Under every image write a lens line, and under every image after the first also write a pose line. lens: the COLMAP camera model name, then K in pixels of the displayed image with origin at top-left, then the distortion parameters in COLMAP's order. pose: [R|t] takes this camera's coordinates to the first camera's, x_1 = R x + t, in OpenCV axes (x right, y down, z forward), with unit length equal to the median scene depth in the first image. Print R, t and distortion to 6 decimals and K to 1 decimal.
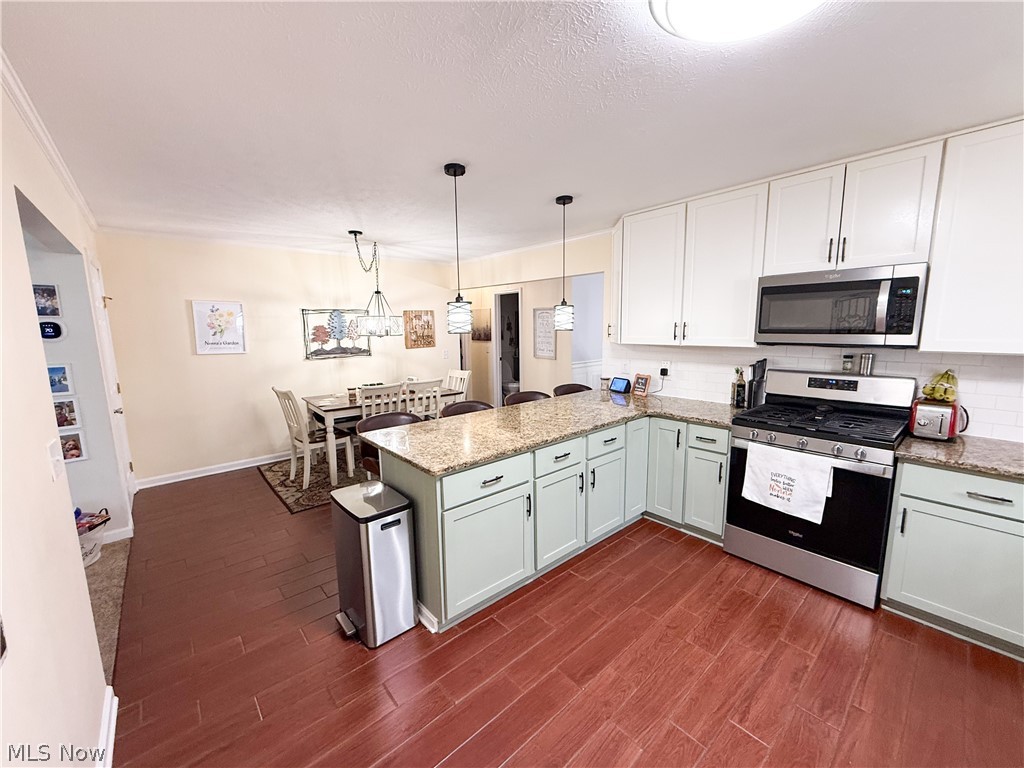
lens RADIAL K [[408.1, 0, 510.2], [0, 408.1, 386.4], [0, 0, 1]] dist [0.001101, 0.000045]
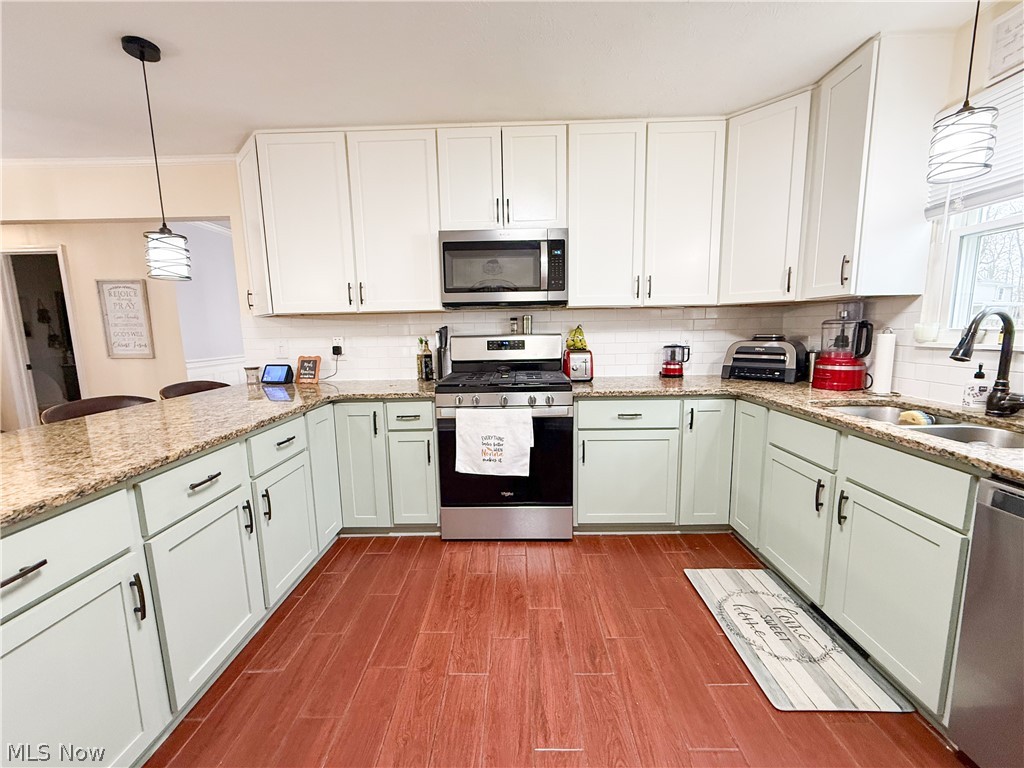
lens RADIAL K [[408.9, 0, 512.0], [0, 408.9, 384.0], [0, 0, 1]] dist [-0.000382, 0.000254]
pose [[0.666436, -0.099262, 0.738925, 0.007254], [0.120561, 0.992402, 0.024578, 0.070590], [-0.735750, 0.072706, 0.673339, 0.285647]]
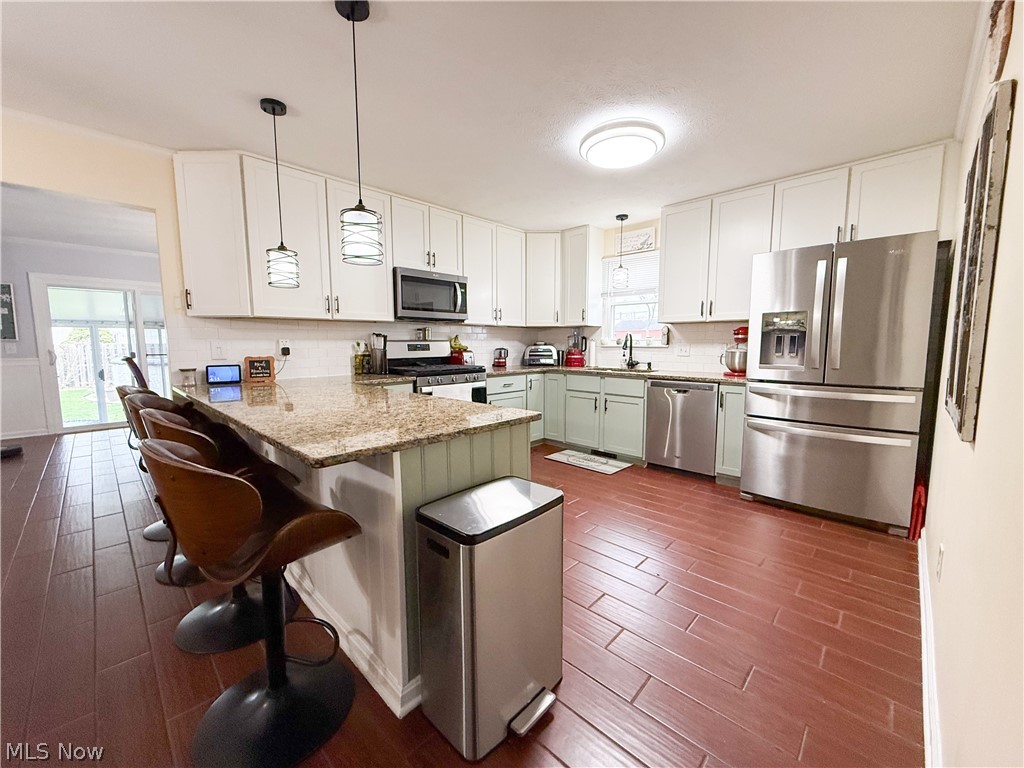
lens RADIAL K [[408.9, 0, 512.0], [0, 408.9, 384.0], [0, 0, 1]] dist [-0.000382, 0.000254]
pose [[-0.088458, -0.087037, 0.992270, -0.770223], [0.152981, 0.983169, 0.099876, 0.029458], [-0.984262, 0.160633, -0.073654, 0.797906]]
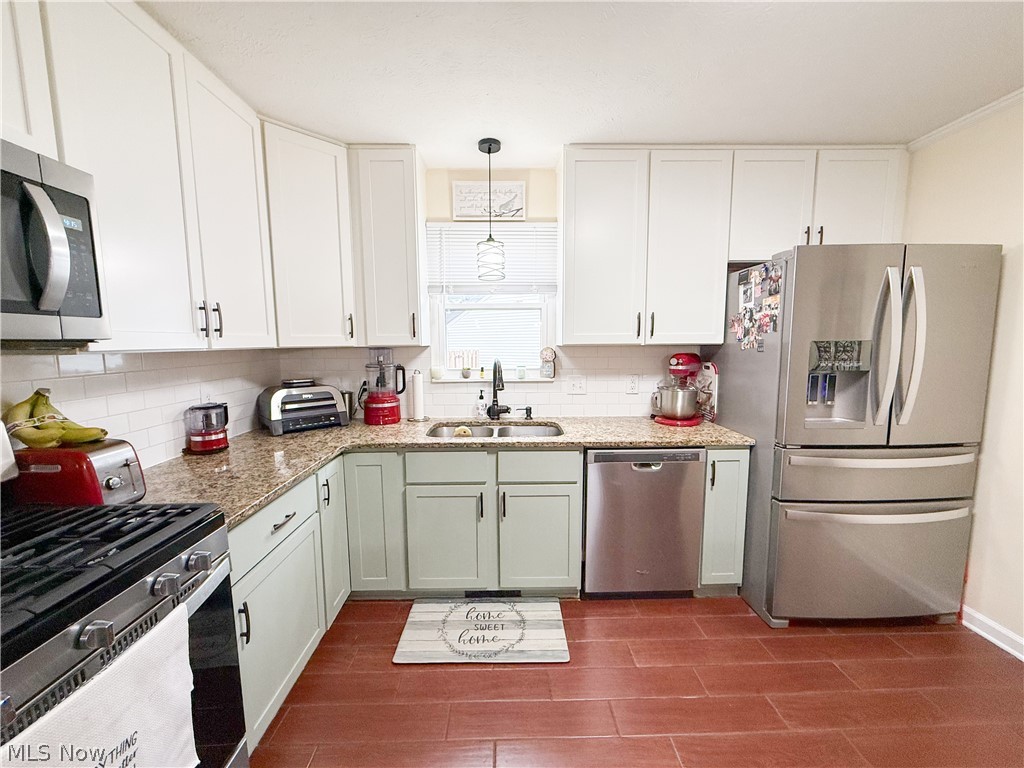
lens RADIAL K [[408.1, 0, 510.2], [0, 408.1, 386.4], [0, 0, 1]] dist [0.001101, 0.000045]
pose [[-0.766307, -0.053336, 0.640257, 0.226123], [0.114239, 0.969356, 0.217481, -0.079166], [-0.632237, 0.239799, -0.736731, 0.868865]]
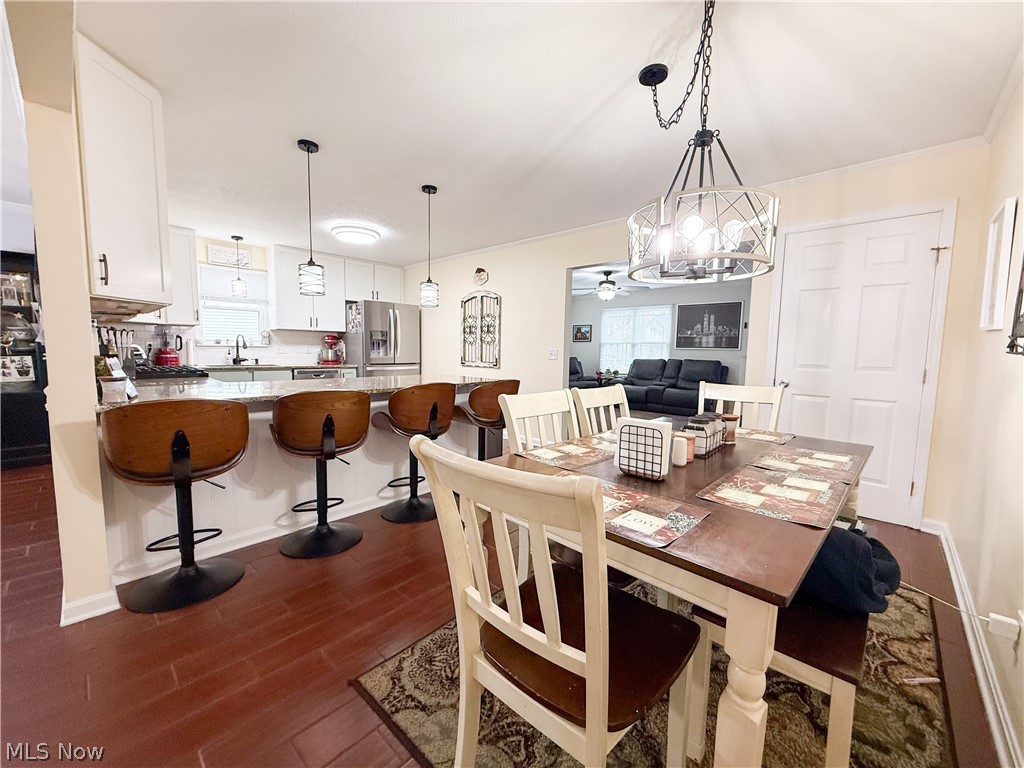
lens RADIAL K [[408.1, 0, 510.2], [0, 408.1, 386.4], [0, 0, 1]] dist [0.001101, 0.000045]
pose [[-0.994553, 0.007059, -0.103989, -0.236215], [-0.018240, 0.970519, 0.240333, -0.192205], [0.102619, 0.240921, -0.965104, 2.285138]]
